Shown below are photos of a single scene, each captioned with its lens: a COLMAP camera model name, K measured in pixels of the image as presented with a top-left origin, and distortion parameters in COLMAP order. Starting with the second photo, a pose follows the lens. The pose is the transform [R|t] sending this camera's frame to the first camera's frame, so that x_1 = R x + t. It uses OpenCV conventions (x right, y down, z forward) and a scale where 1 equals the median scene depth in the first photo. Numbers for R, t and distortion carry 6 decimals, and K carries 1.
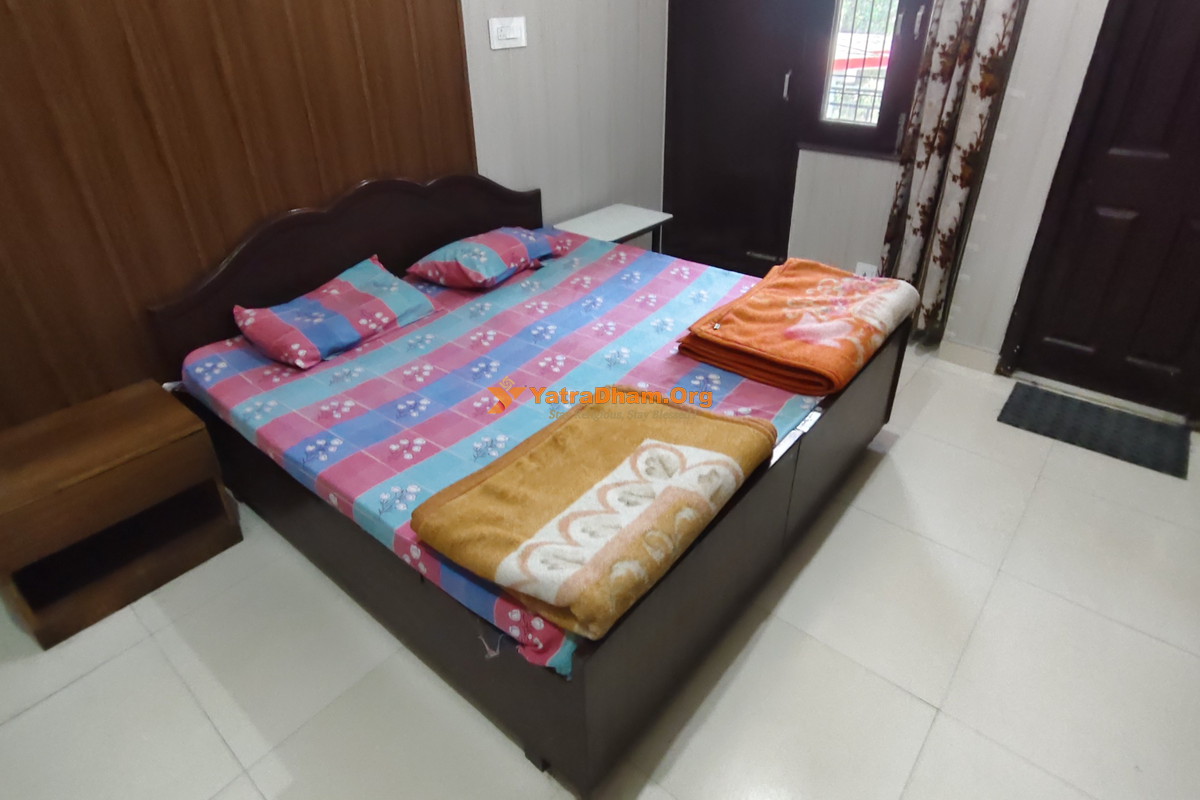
lens RADIAL K [[641.0, 0, 600.0], [0, 641.0, 400.0], [0, 0, 1]] dist [-0.002404, 0.000792]
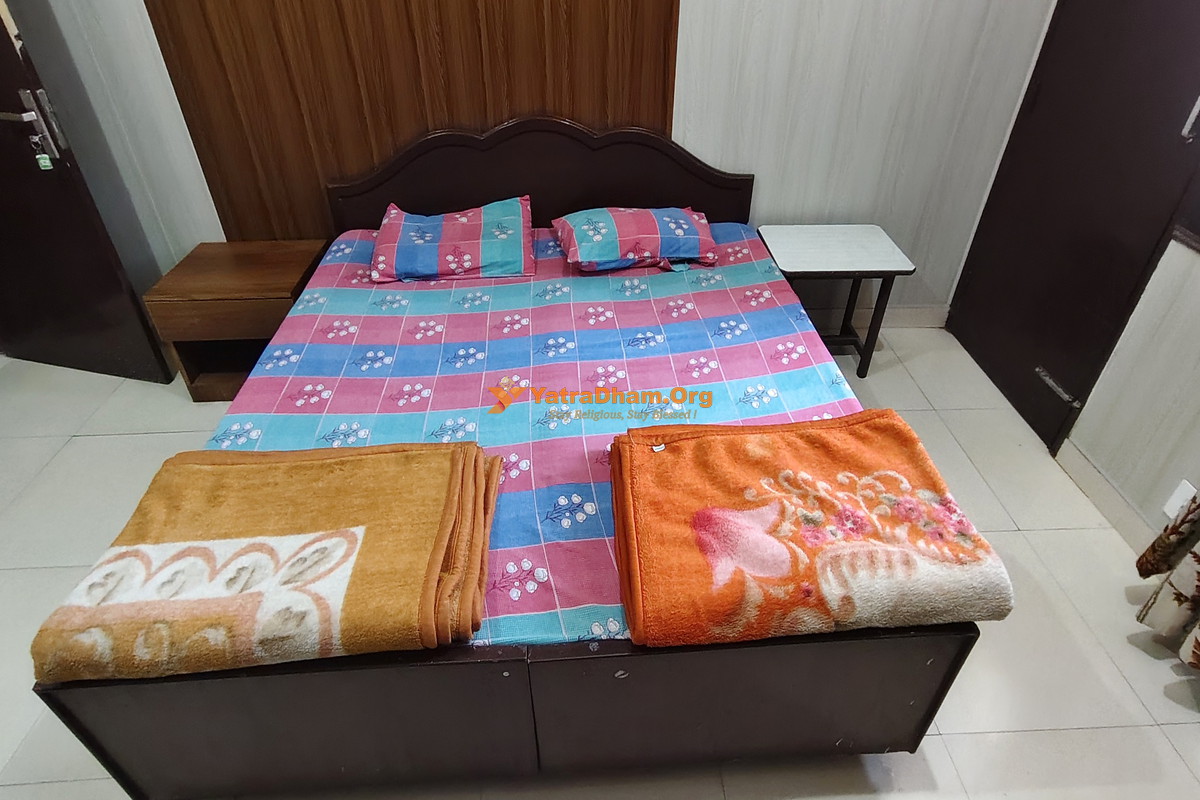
lens RADIAL K [[641.0, 0, 600.0], [0, 641.0, 400.0], [0, 0, 1]] dist [-0.002404, 0.000792]
pose [[0.685130, 0.472484, -0.554397, 0.471219], [-0.404600, 0.879732, 0.249741, -0.290889], [0.605719, 0.053204, 0.793898, 0.398567]]
